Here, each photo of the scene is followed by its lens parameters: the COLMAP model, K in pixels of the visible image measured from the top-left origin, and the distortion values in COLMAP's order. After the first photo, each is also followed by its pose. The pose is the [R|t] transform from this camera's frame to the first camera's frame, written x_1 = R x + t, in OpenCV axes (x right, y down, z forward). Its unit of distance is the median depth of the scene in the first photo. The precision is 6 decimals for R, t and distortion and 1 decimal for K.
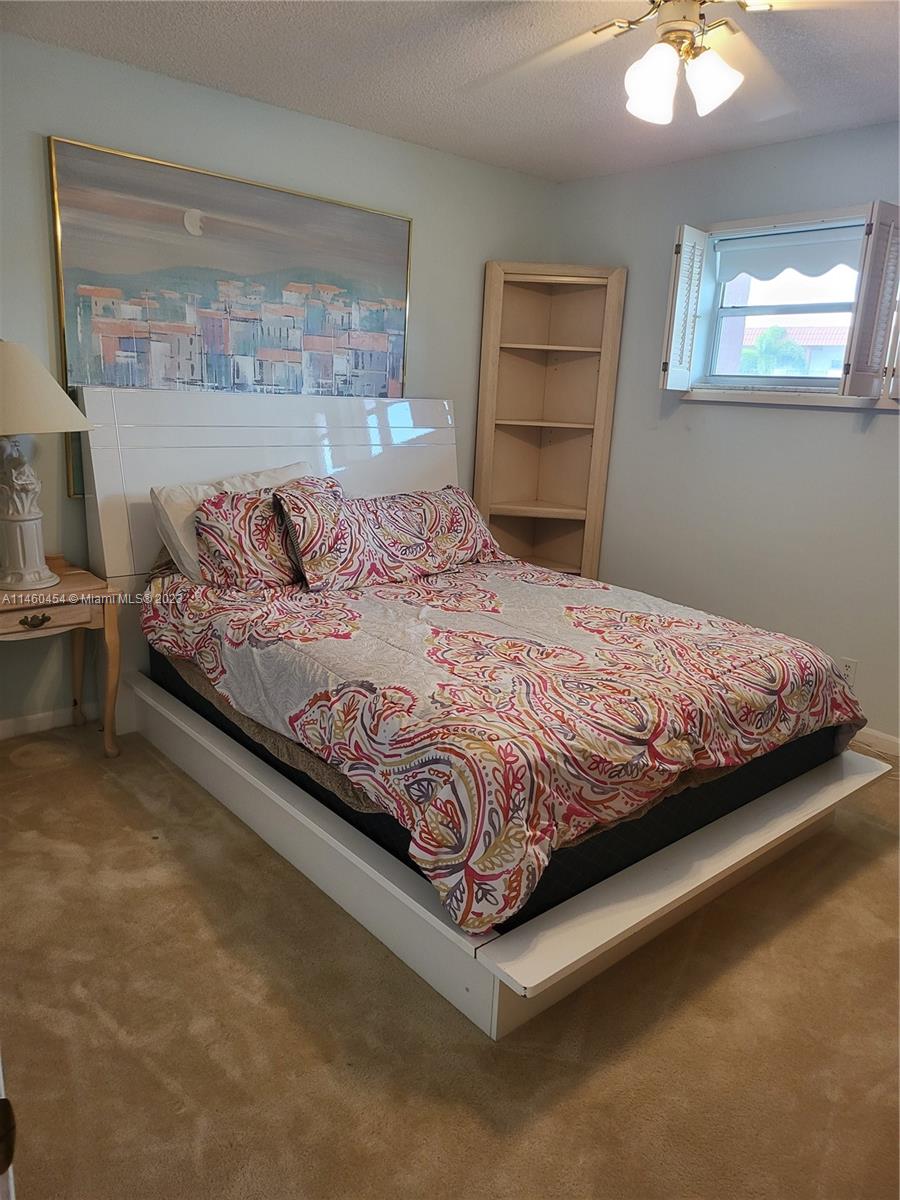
lens RADIAL K [[840.6, 0, 461.4], [0, 840.6, 604.7], [0, 0, 1]] dist [0.054893, -0.057595]
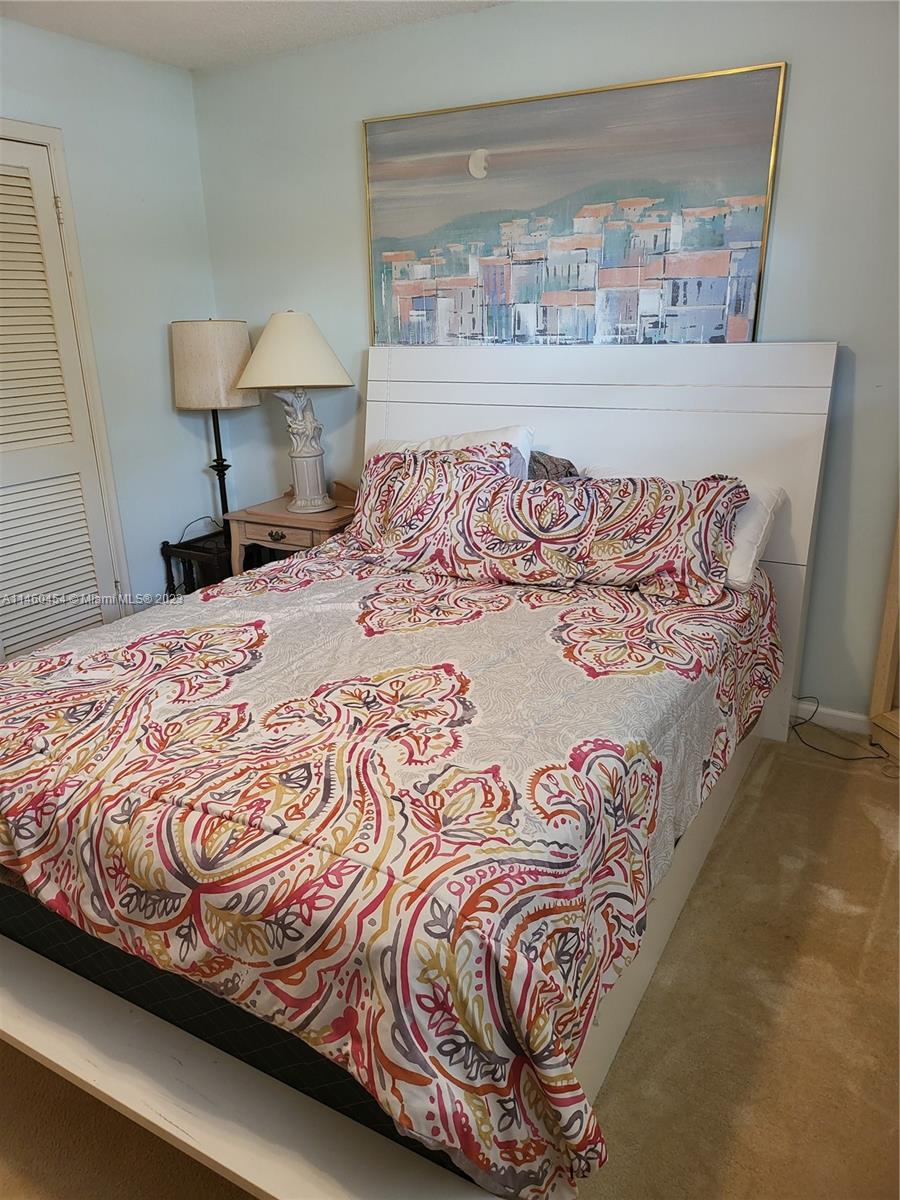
lens RADIAL K [[840.6, 0, 456.0], [0, 840.6, 595.6], [0, 0, 1]] dist [0.054893, -0.057595]
pose [[0.322757, 0.244087, -0.914467, 0.629135], [-0.201839, 0.961700, 0.185457, -0.151646], [0.924710, 0.124717, 0.359662, 0.665778]]
